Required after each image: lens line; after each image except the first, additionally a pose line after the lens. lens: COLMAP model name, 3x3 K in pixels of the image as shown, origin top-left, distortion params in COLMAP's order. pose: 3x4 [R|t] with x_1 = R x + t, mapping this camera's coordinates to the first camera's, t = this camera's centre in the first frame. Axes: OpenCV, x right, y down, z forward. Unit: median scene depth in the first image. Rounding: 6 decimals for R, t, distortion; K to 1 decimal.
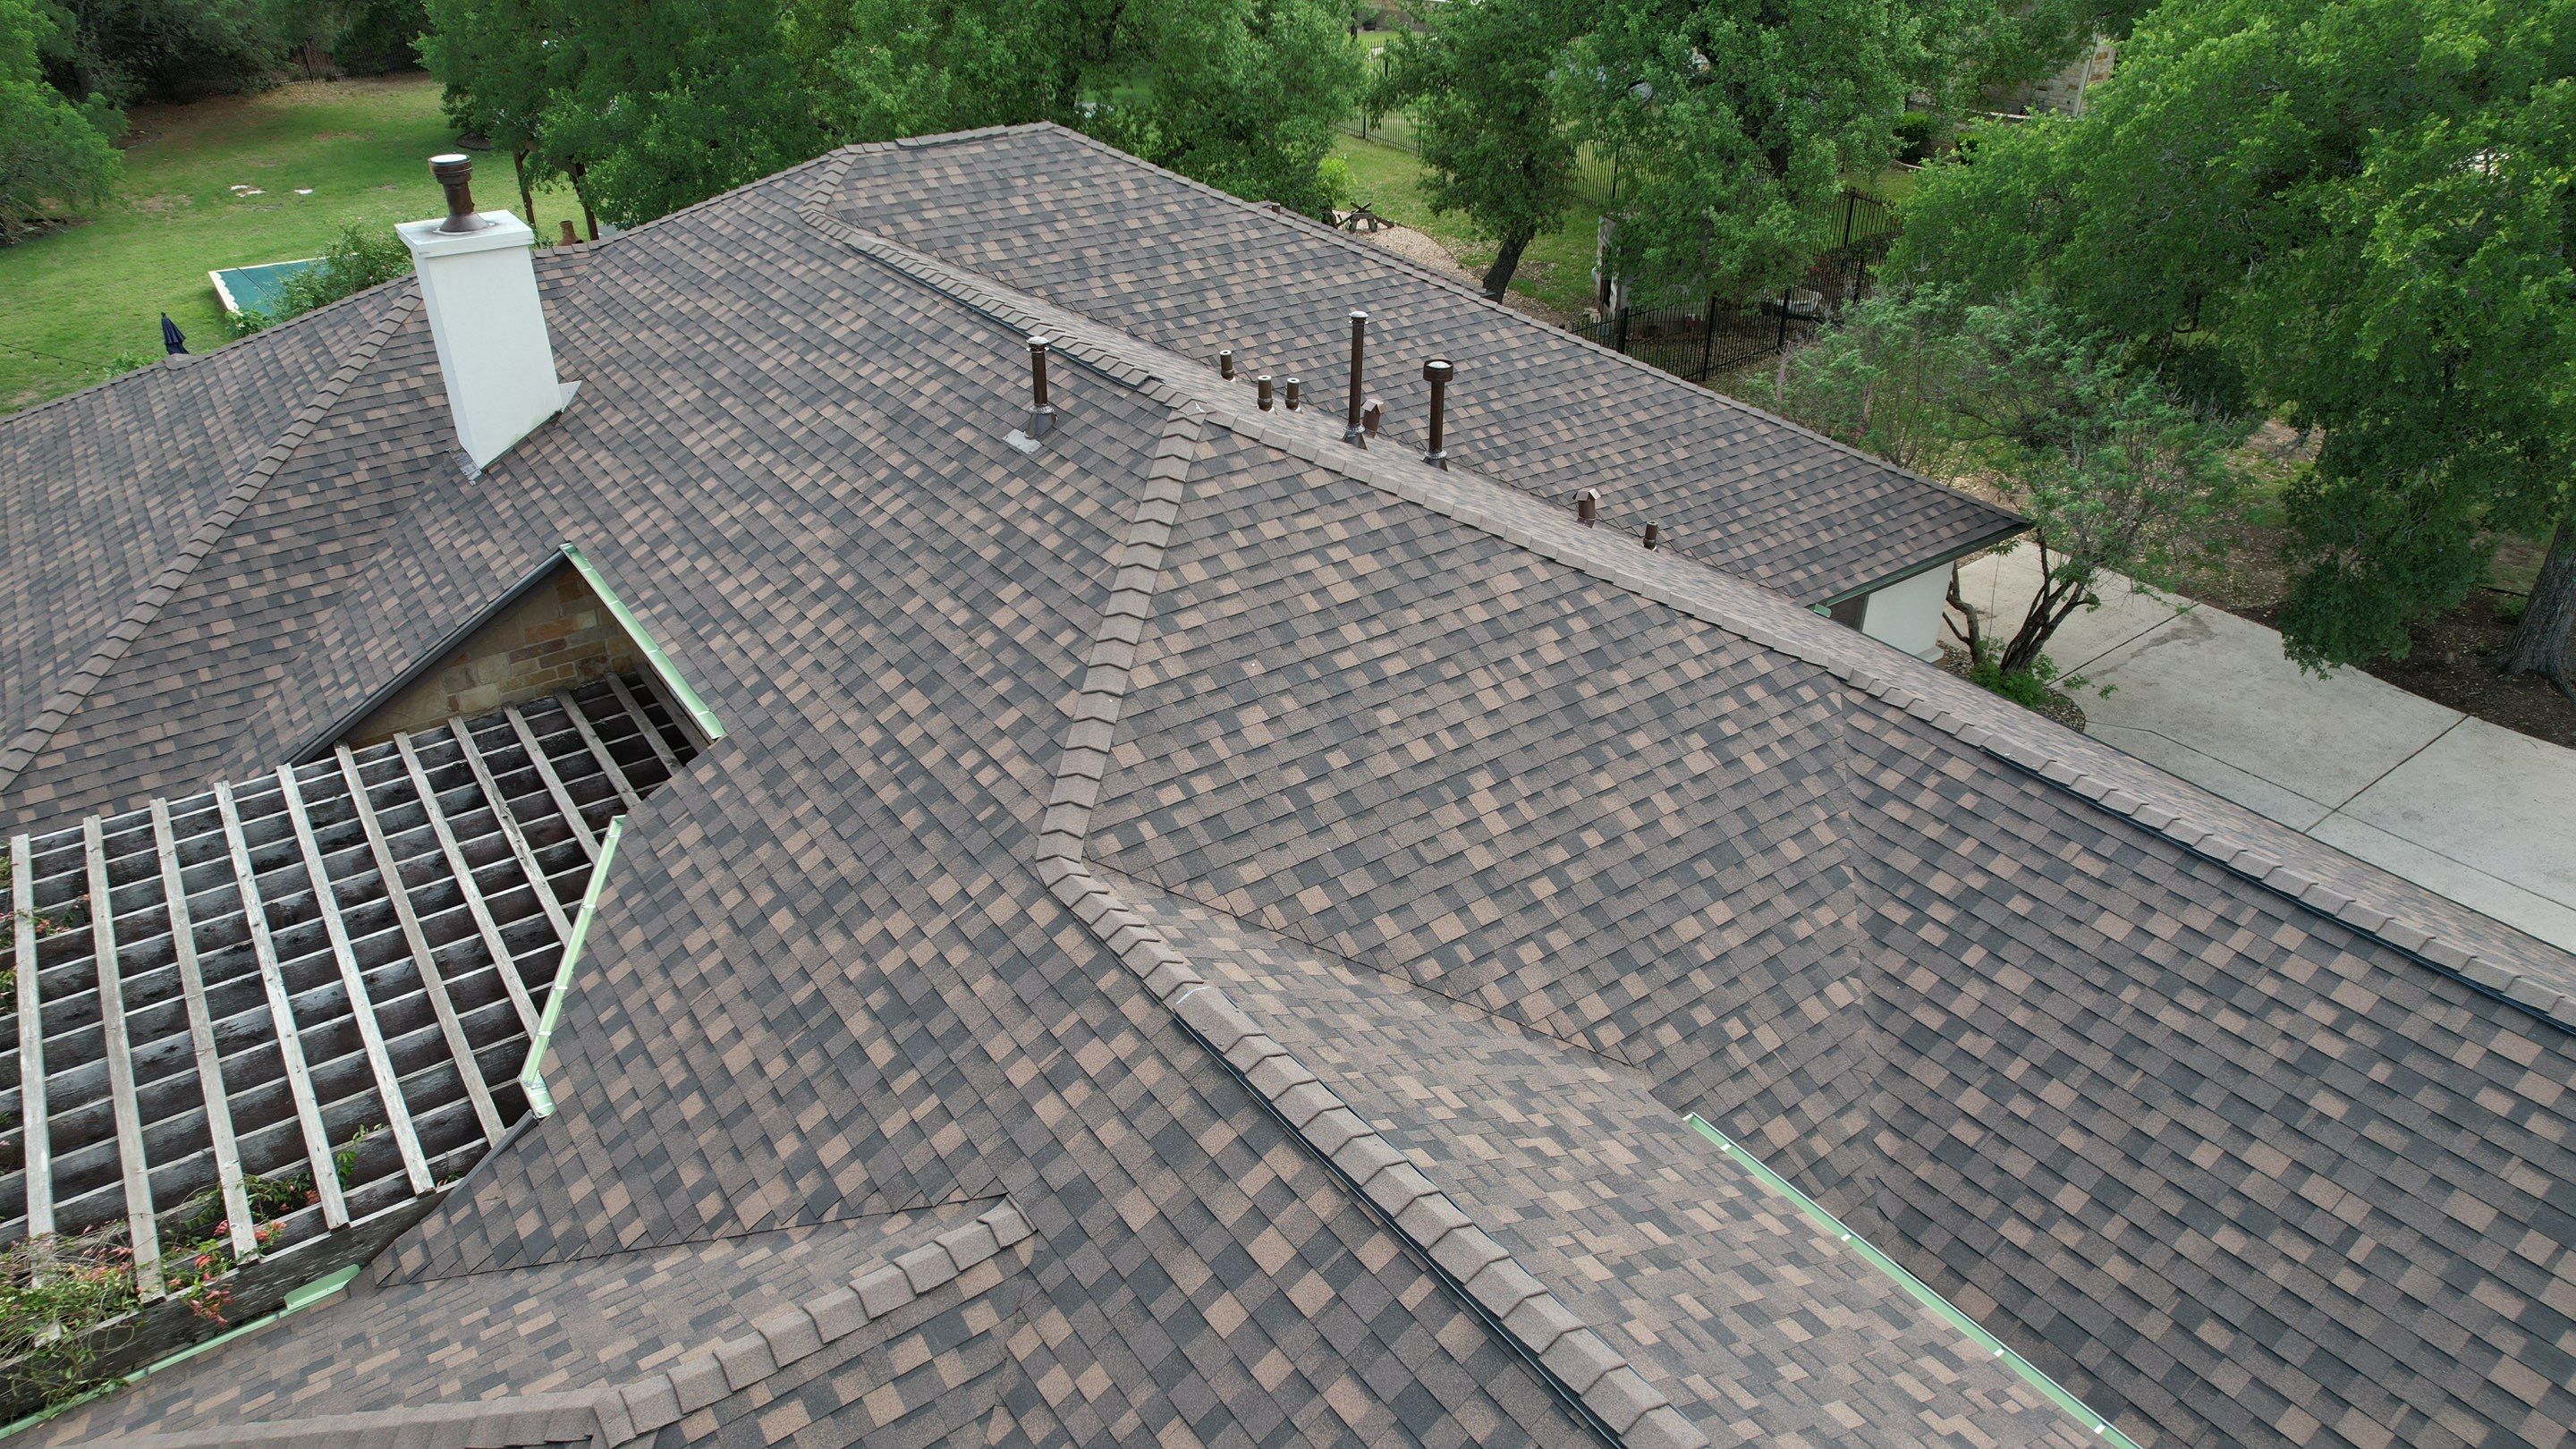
lens RADIAL K [[1636.1, 0, 1282.7], [0, 1636.1, 738.9], [0, 0, 1]] dist [-0.046334, 0.030106]
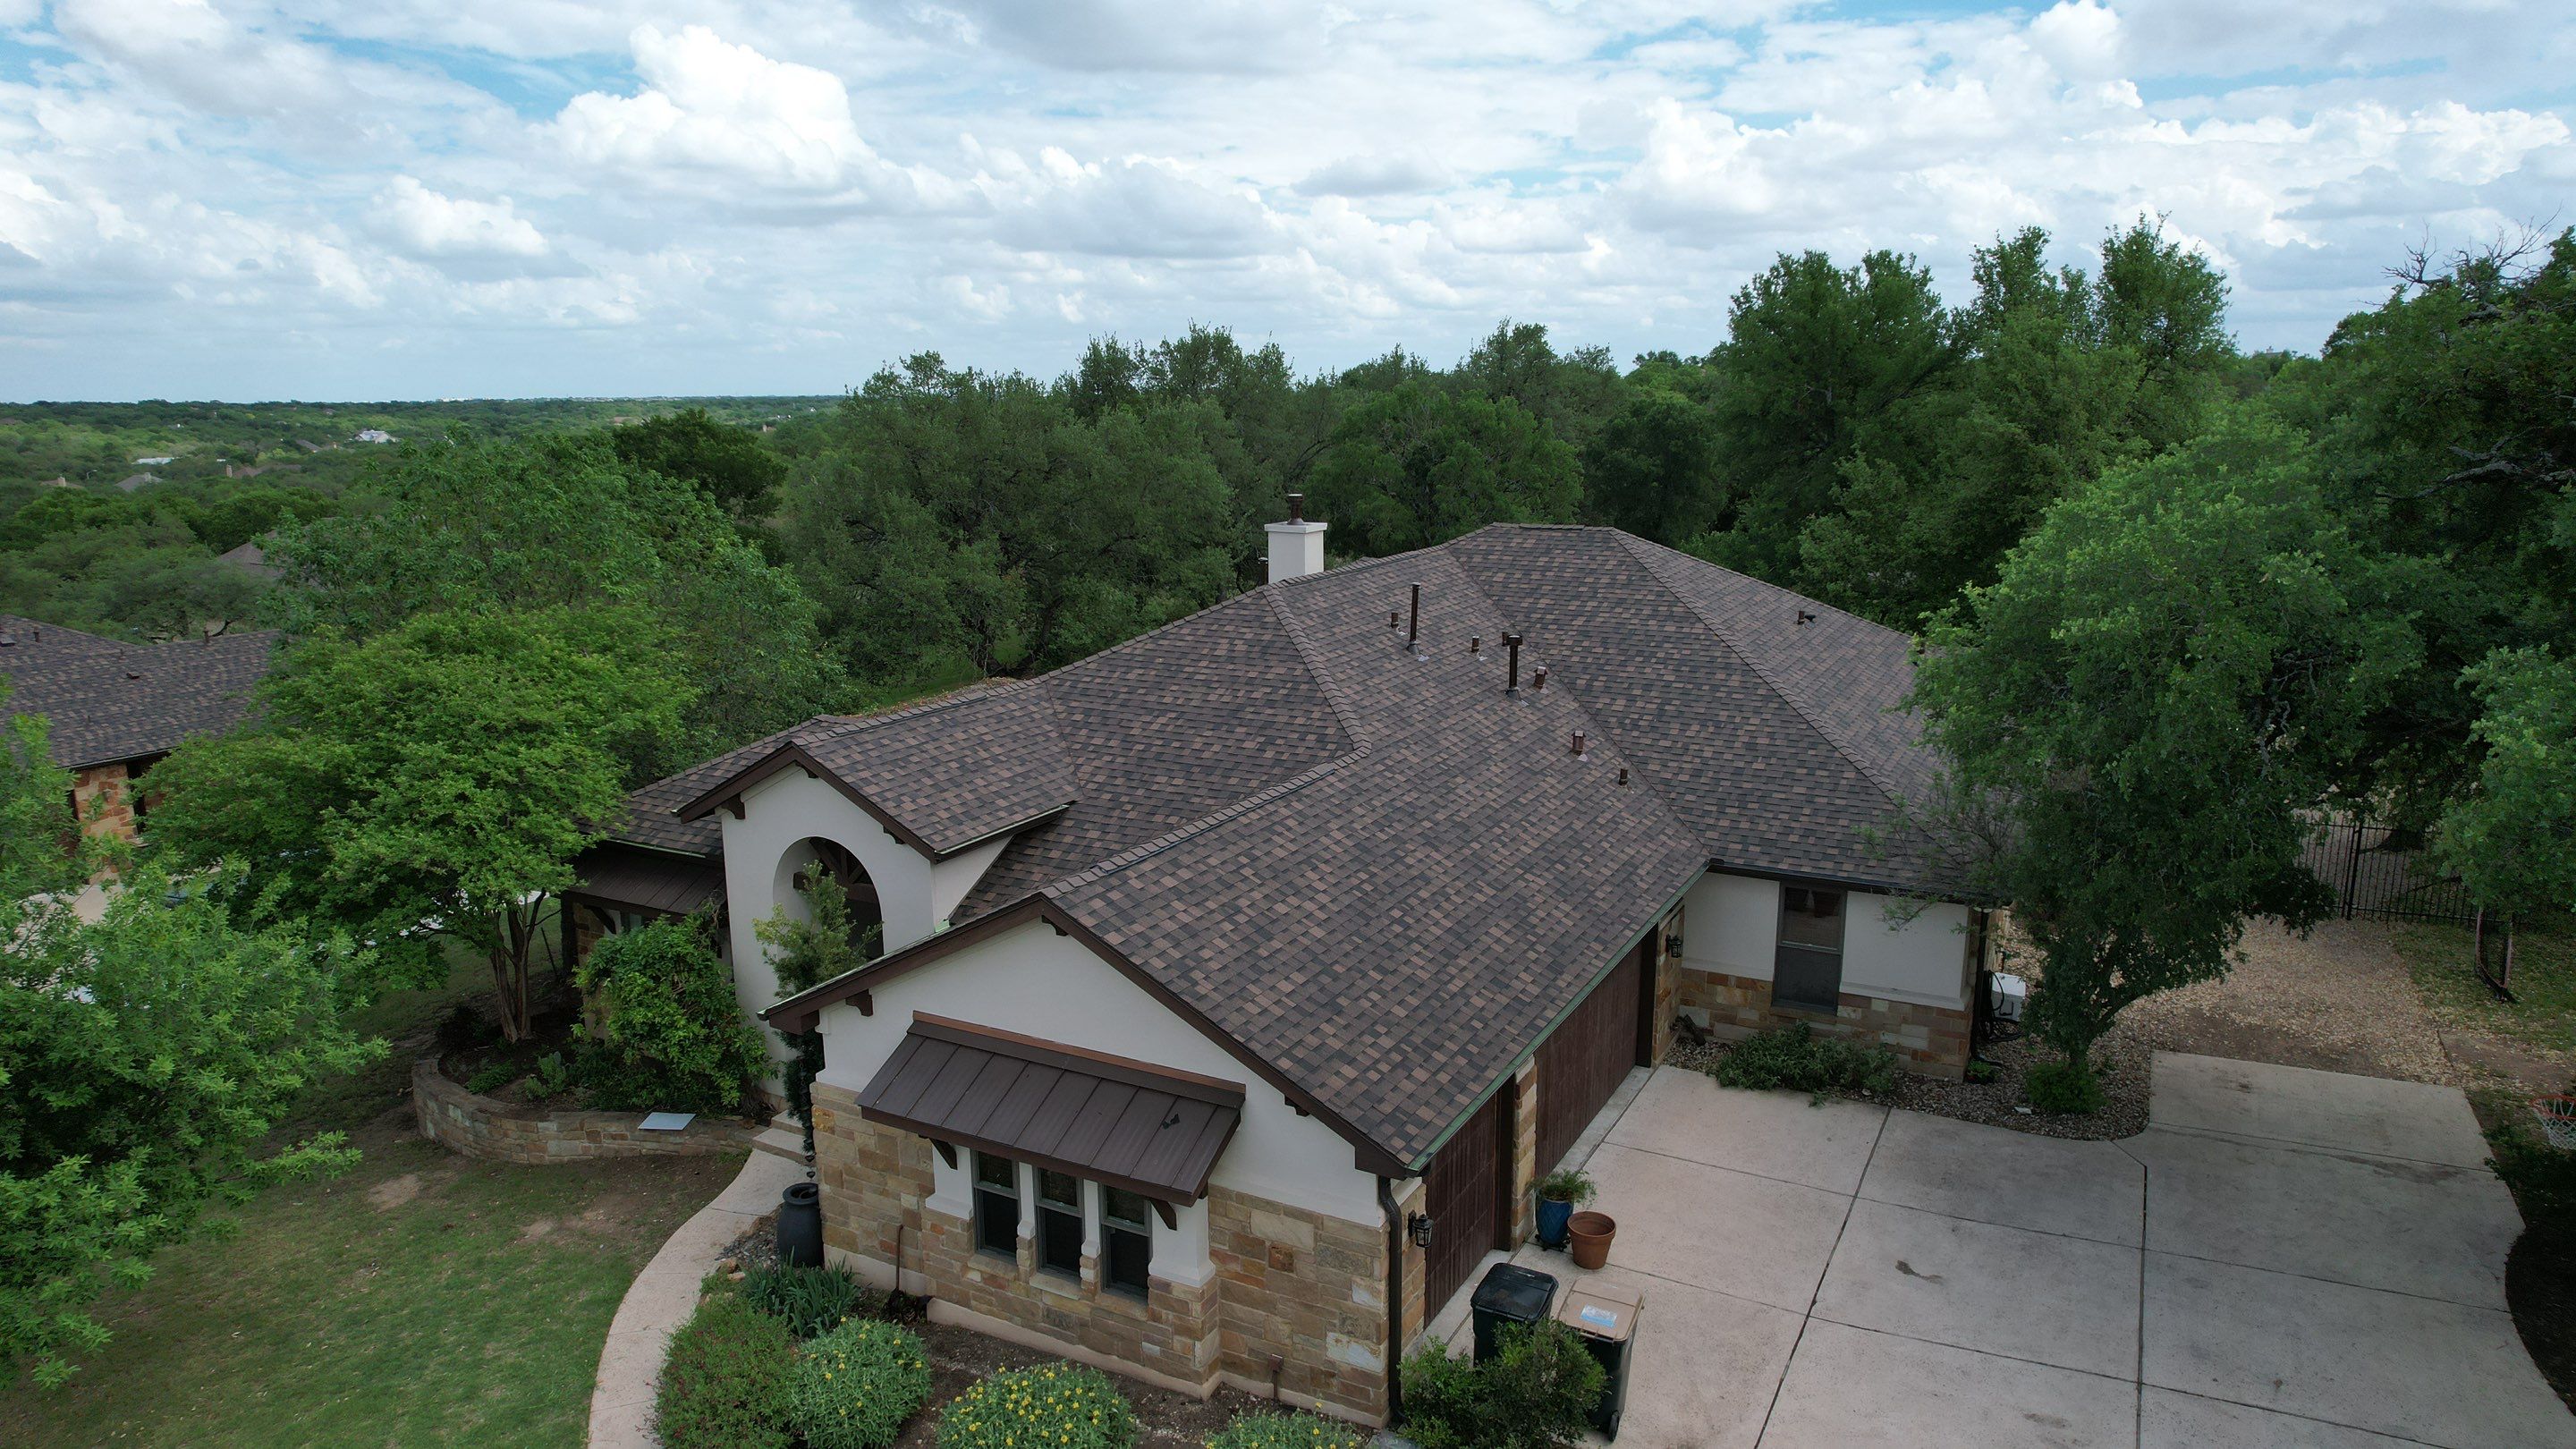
lens RADIAL K [[1636.1, 0, 1299.3], [0, 1636.1, 736.7], [0, 0, 1]] dist [-0.046334, 0.030106]
pose [[0.450523, 0.184664, -0.873458, 2.113592], [-0.448173, 0.892942, -0.042381, 0.065670], [0.772120, 0.410554, 0.485052, 0.001197]]
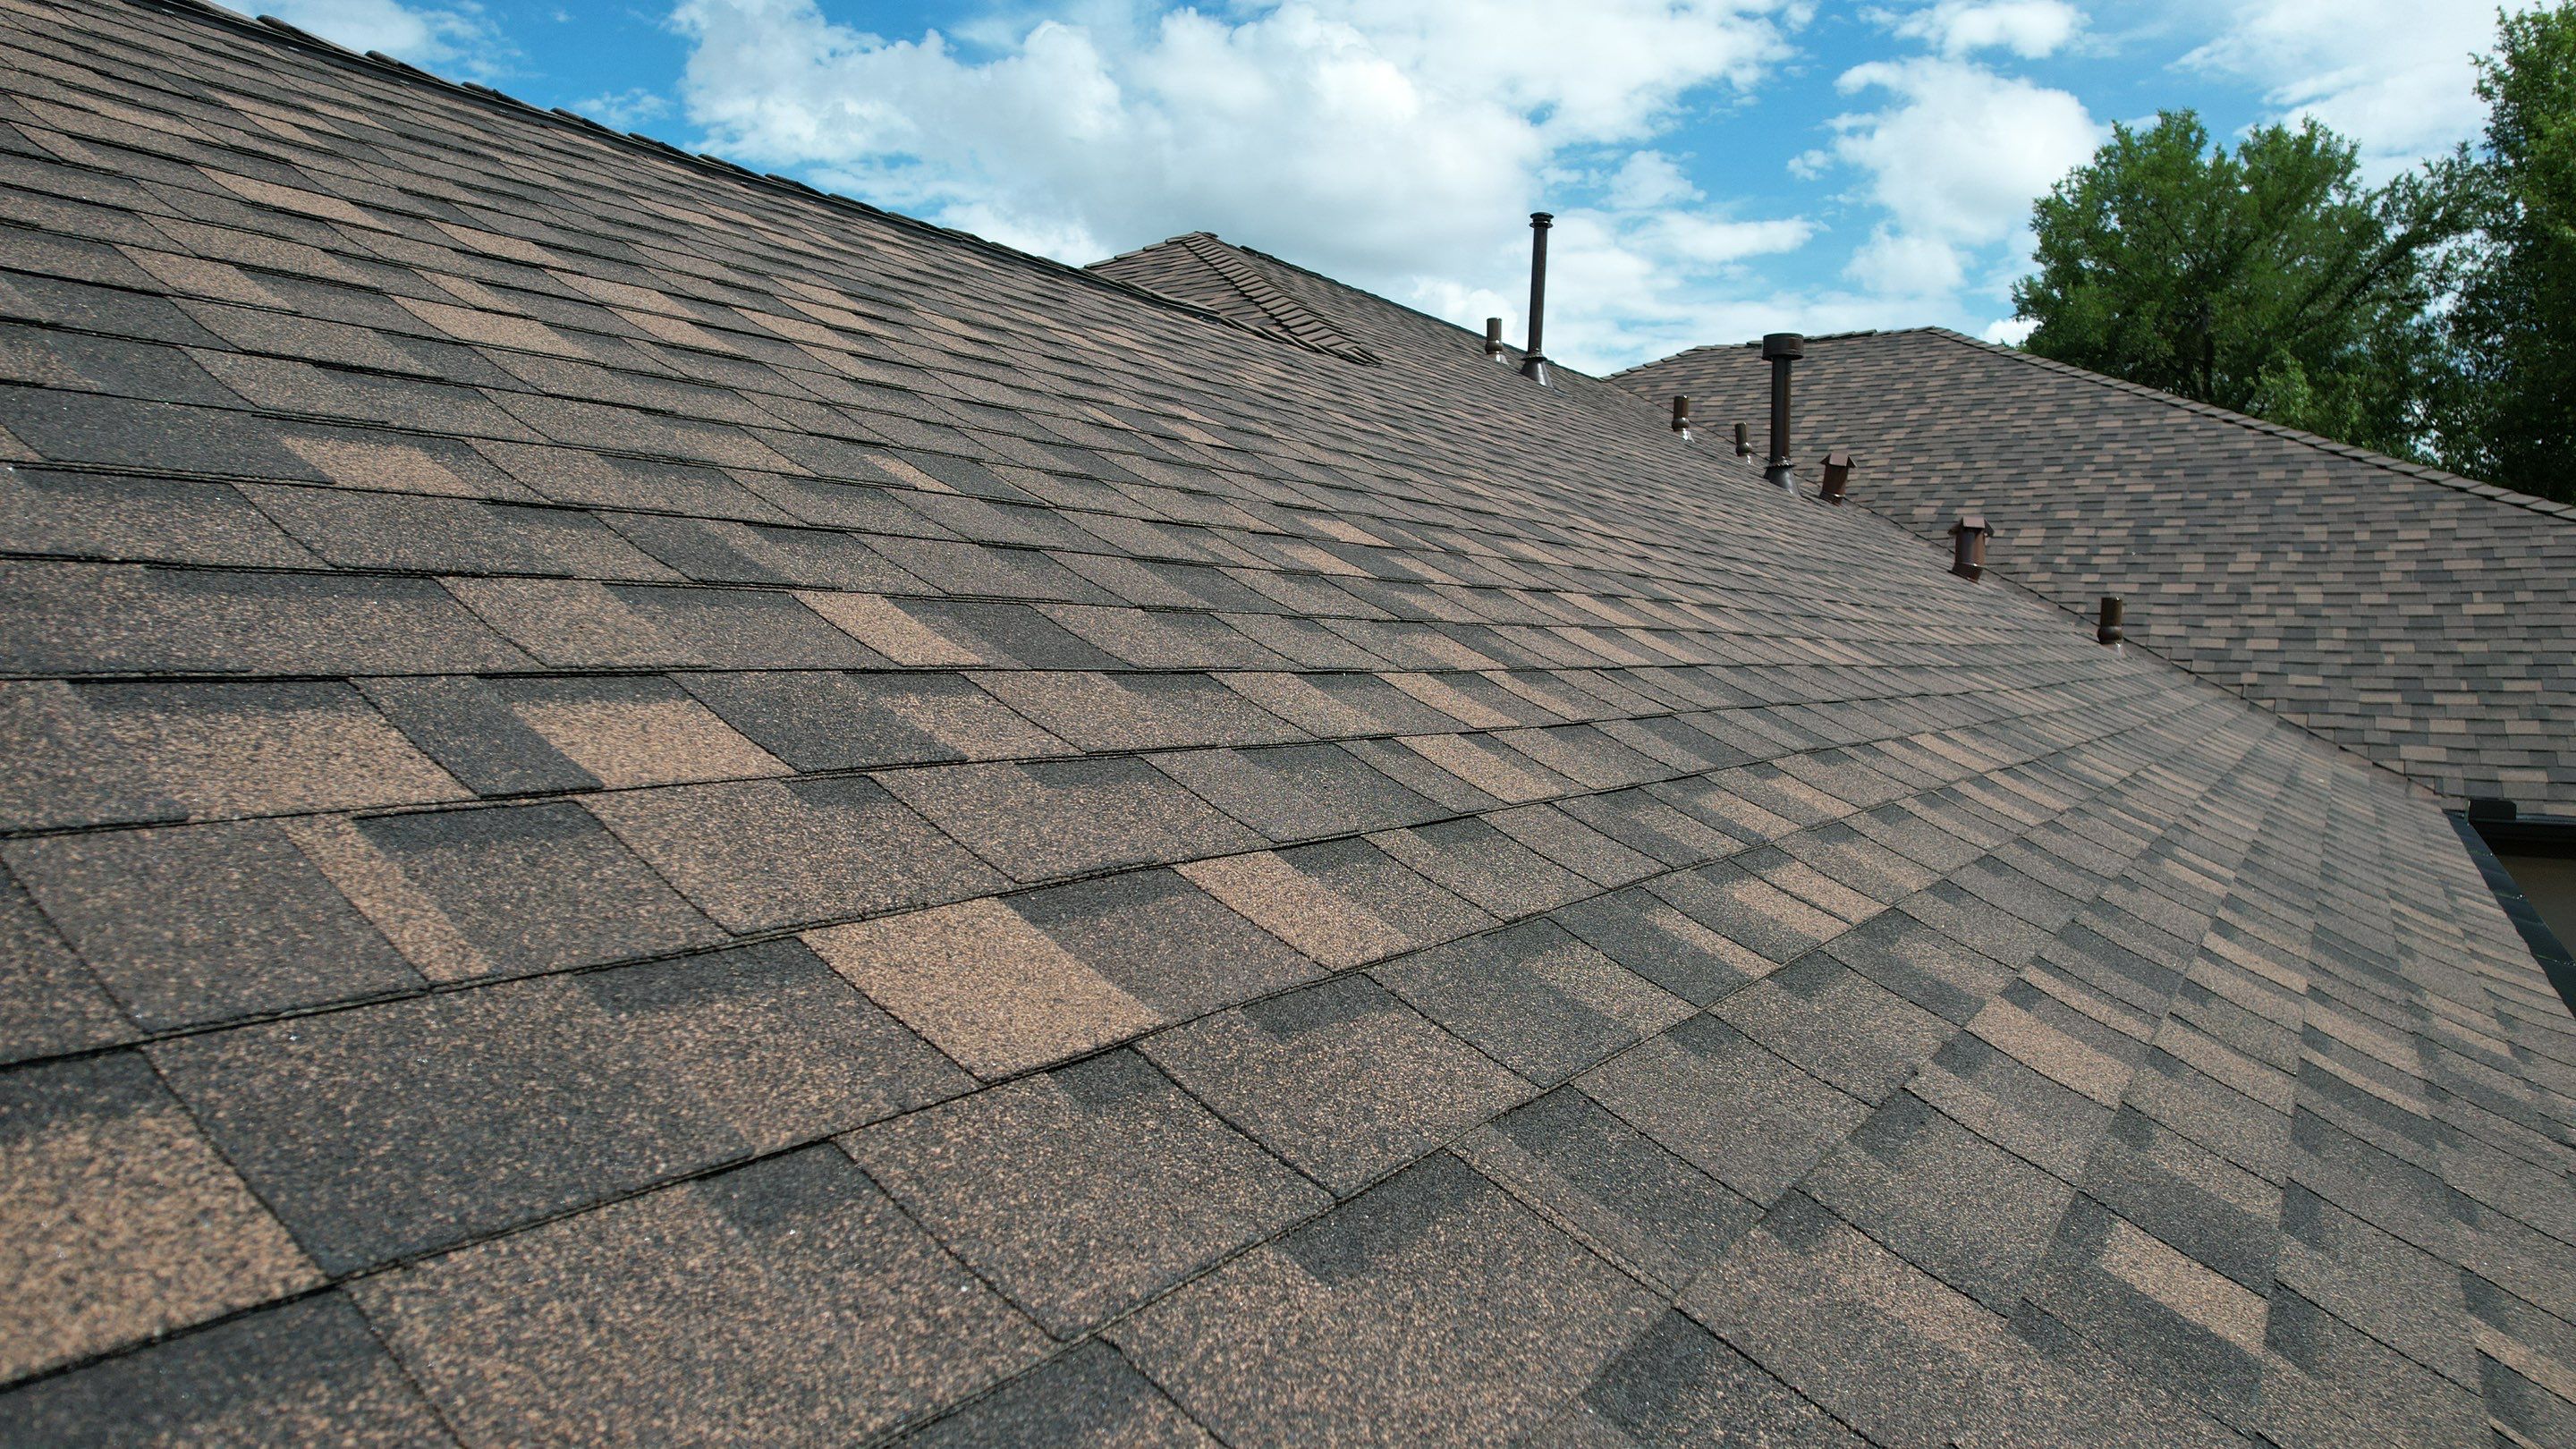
lens RADIAL K [[1636.1, 0, 1296.9], [0, 1636.1, 733.2], [0, 0, 1]] dist [-0.046334, 0.030106]
pose [[0.365580, 0.047205, -0.929582, 0.951306], [-0.478105, 0.866413, -0.144029, 0.181803], [0.798603, 0.497092, 0.339312, 0.899775]]
